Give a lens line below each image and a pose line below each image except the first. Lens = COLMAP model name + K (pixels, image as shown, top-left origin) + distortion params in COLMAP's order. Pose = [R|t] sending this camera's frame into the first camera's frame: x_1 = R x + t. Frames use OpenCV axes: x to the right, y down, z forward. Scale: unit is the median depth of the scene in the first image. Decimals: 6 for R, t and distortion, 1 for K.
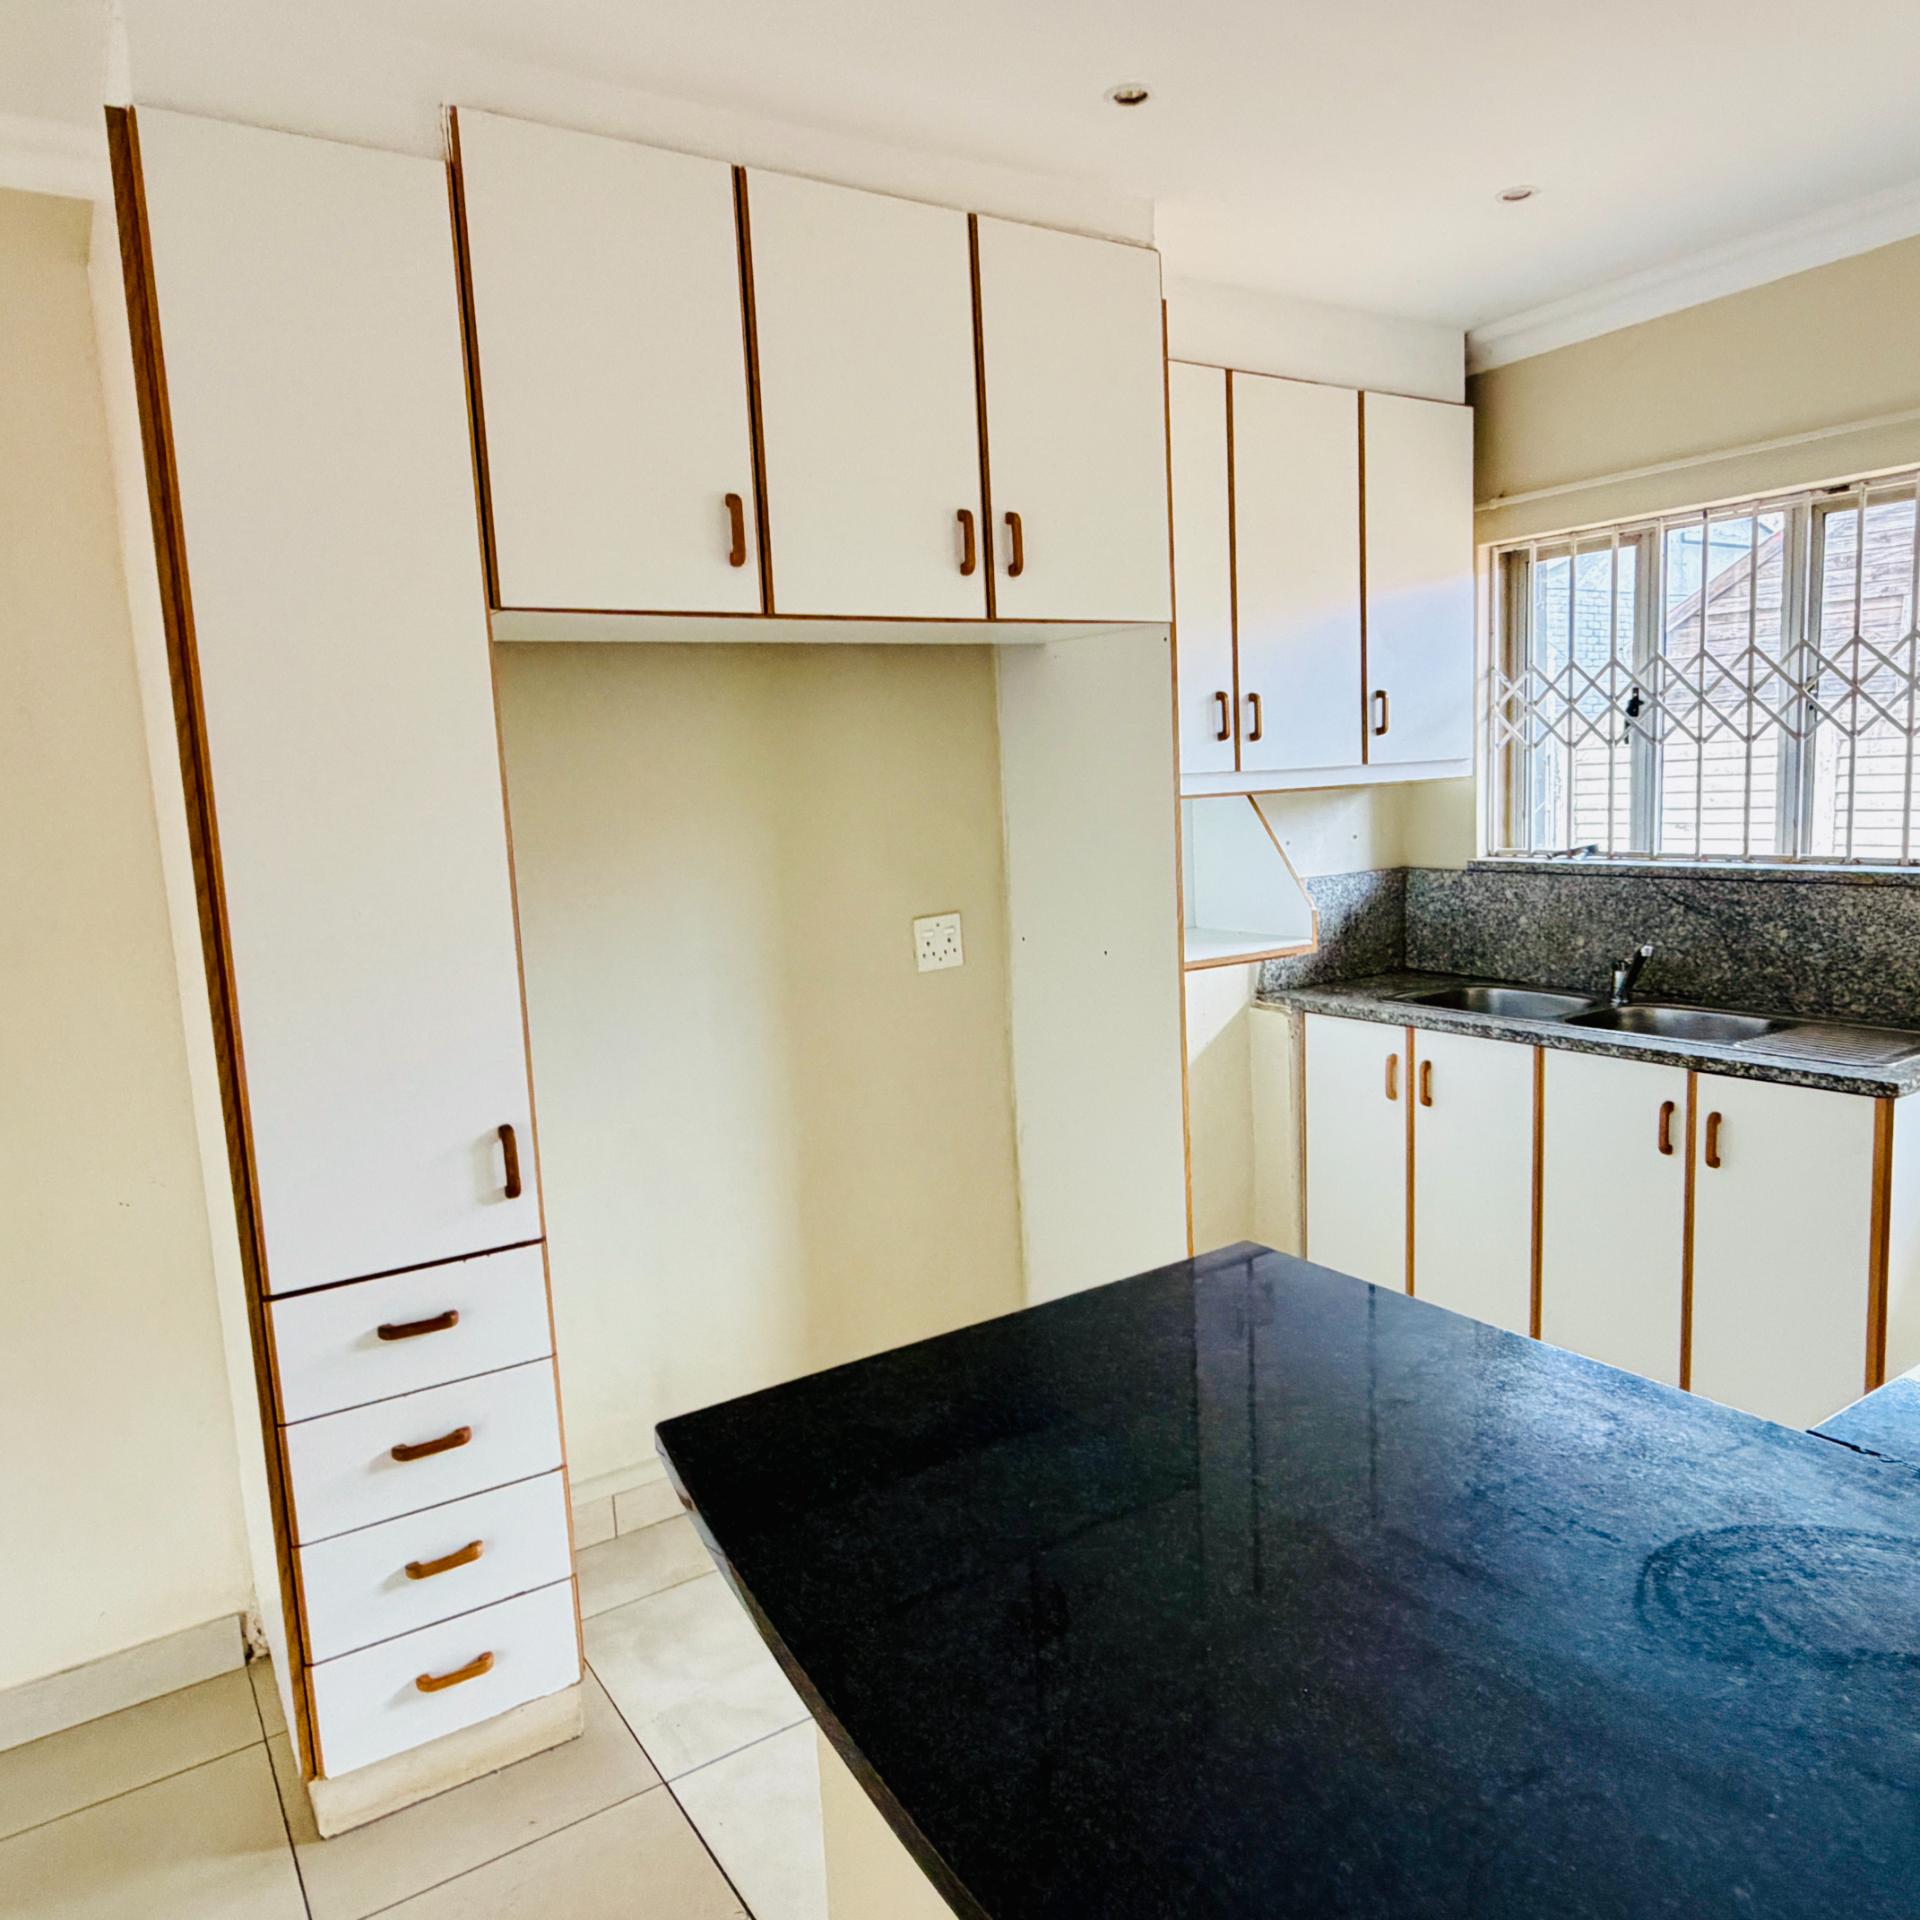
lens RADIAL K [[1402.5, 0, 960.0], [0, 1402.5, 960.0], [0, 0, 1]] dist [-0.000246, 0.001374]
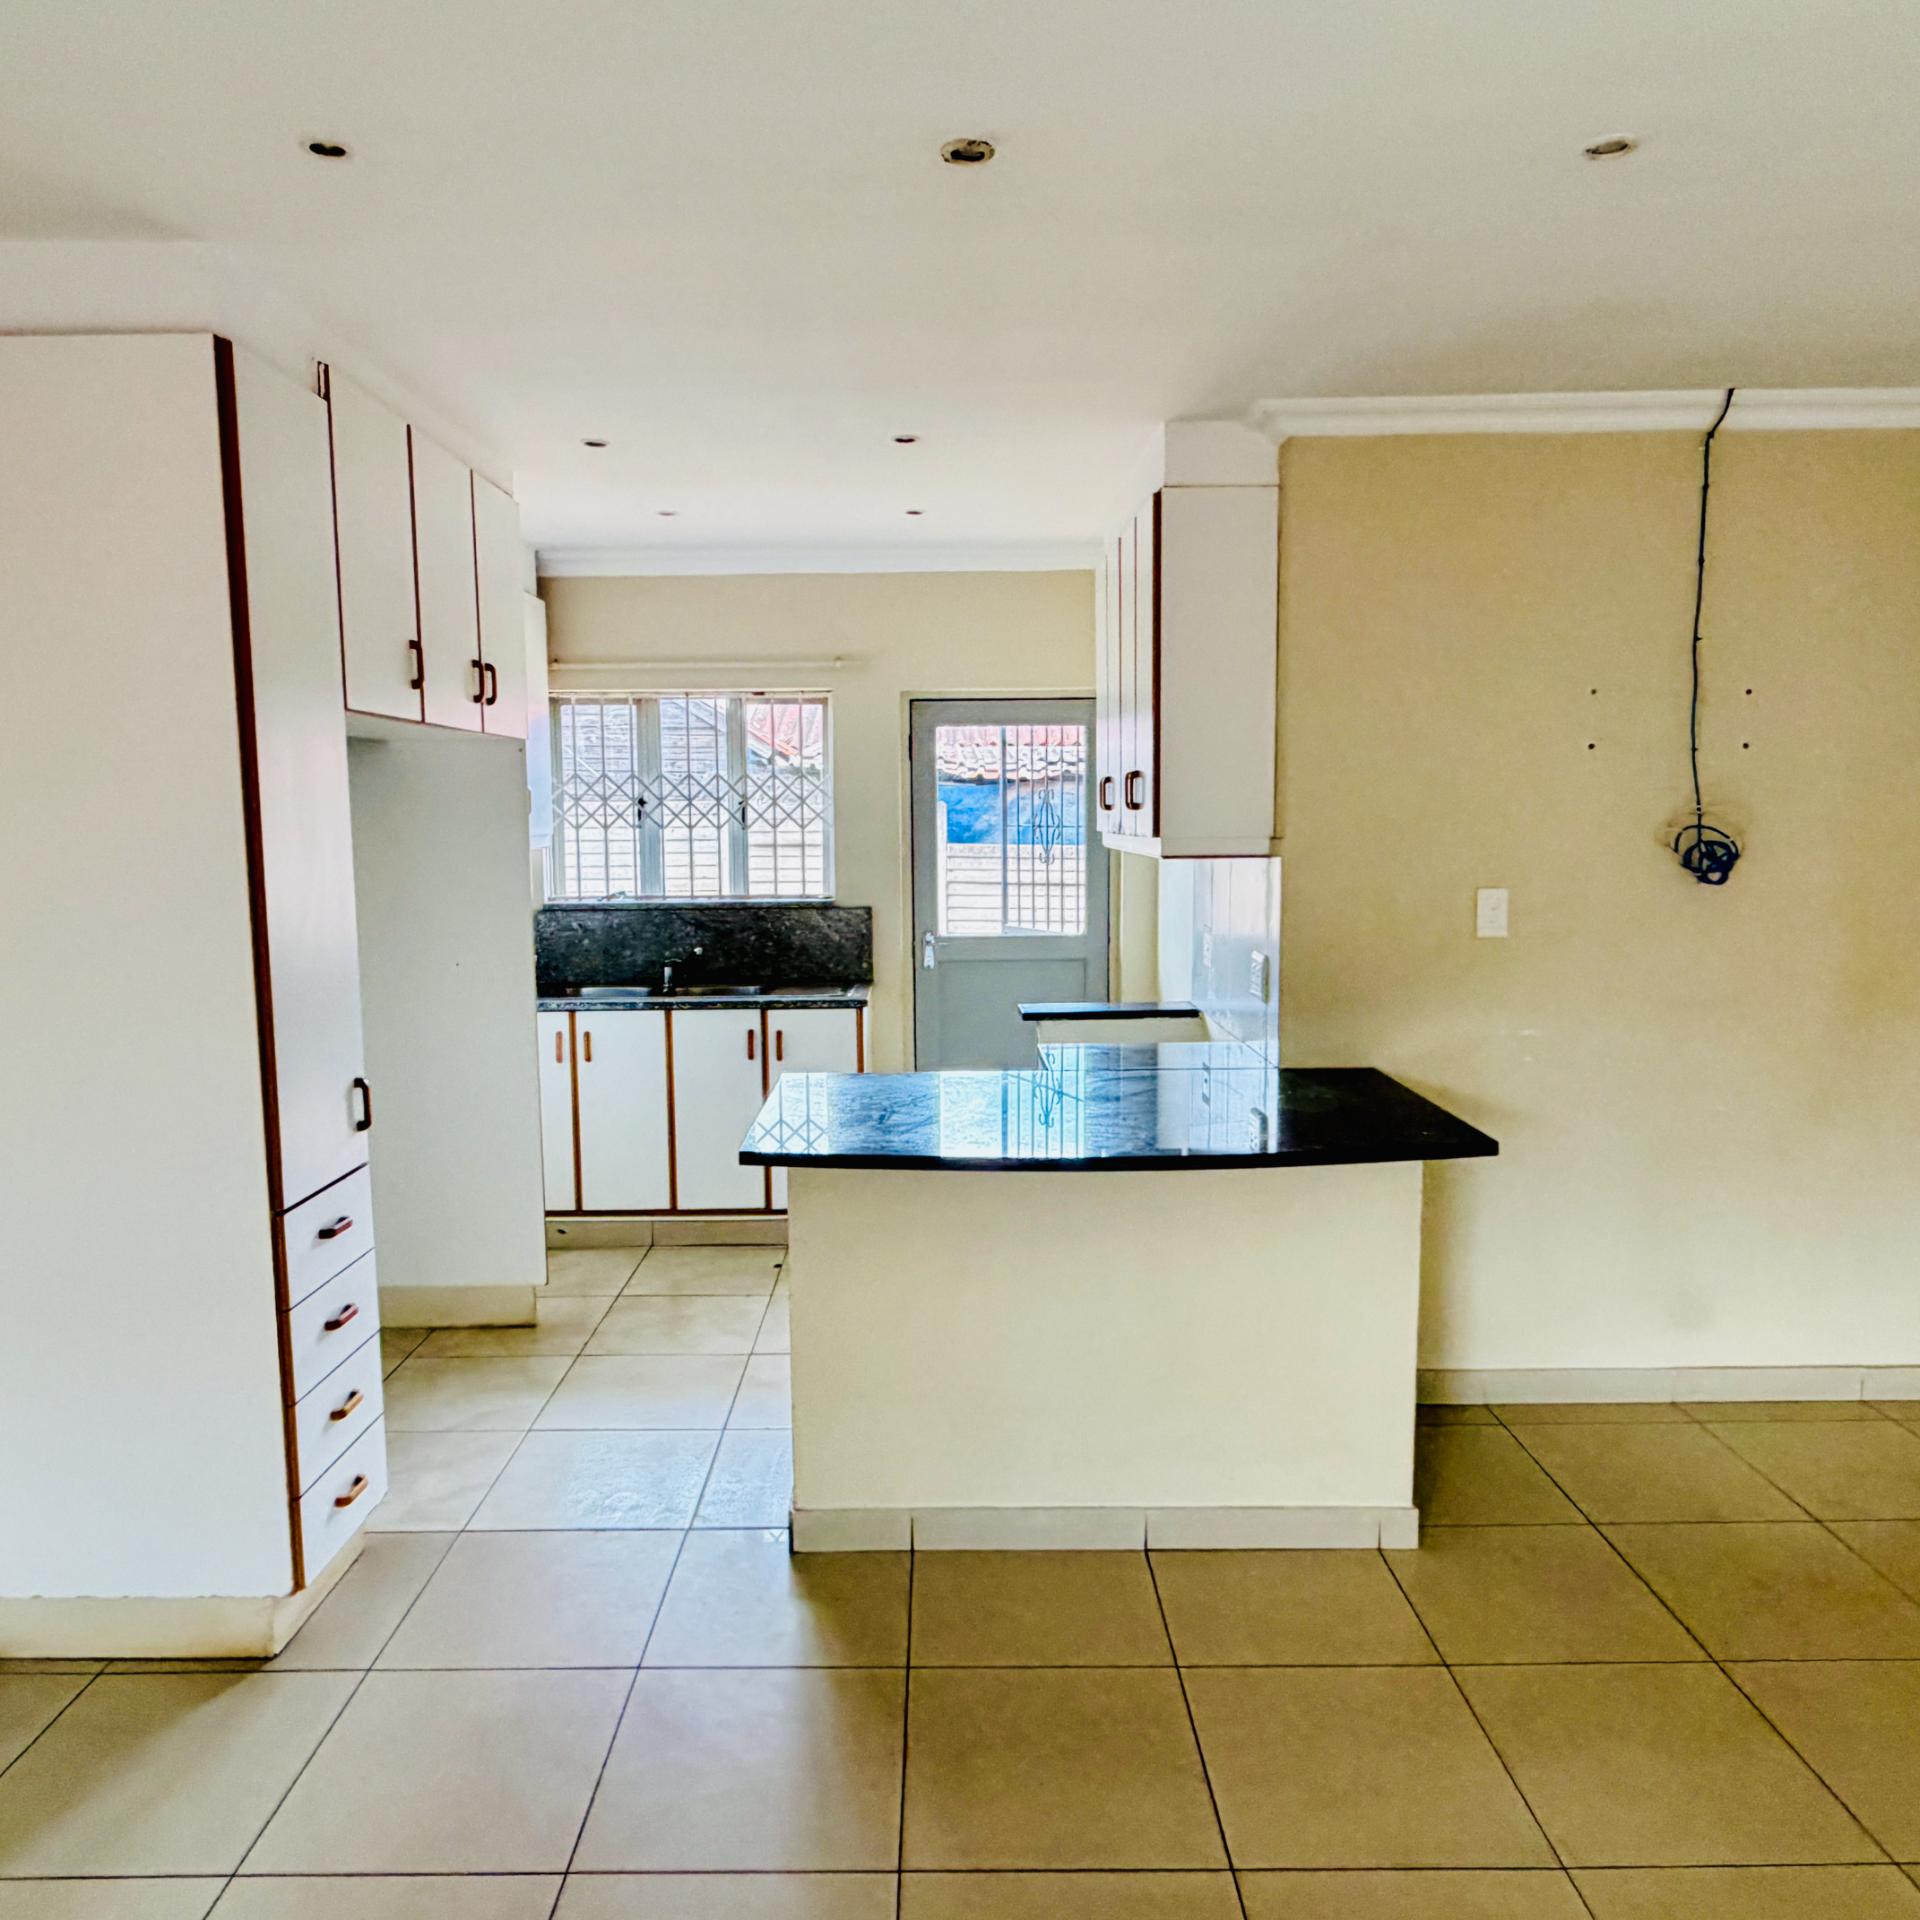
lens RADIAL K [[1403.7, 0, 937.8], [0, 1403.7, 953.9], [0, 0, 1]] dist [-0.003271, 0.003811]
pose [[0.547062, -0.041320, 0.836072, -0.713459], [0.093460, 0.995551, -0.011952, 0.040971], [-0.831858, 0.084678, 0.548490, -0.151043]]
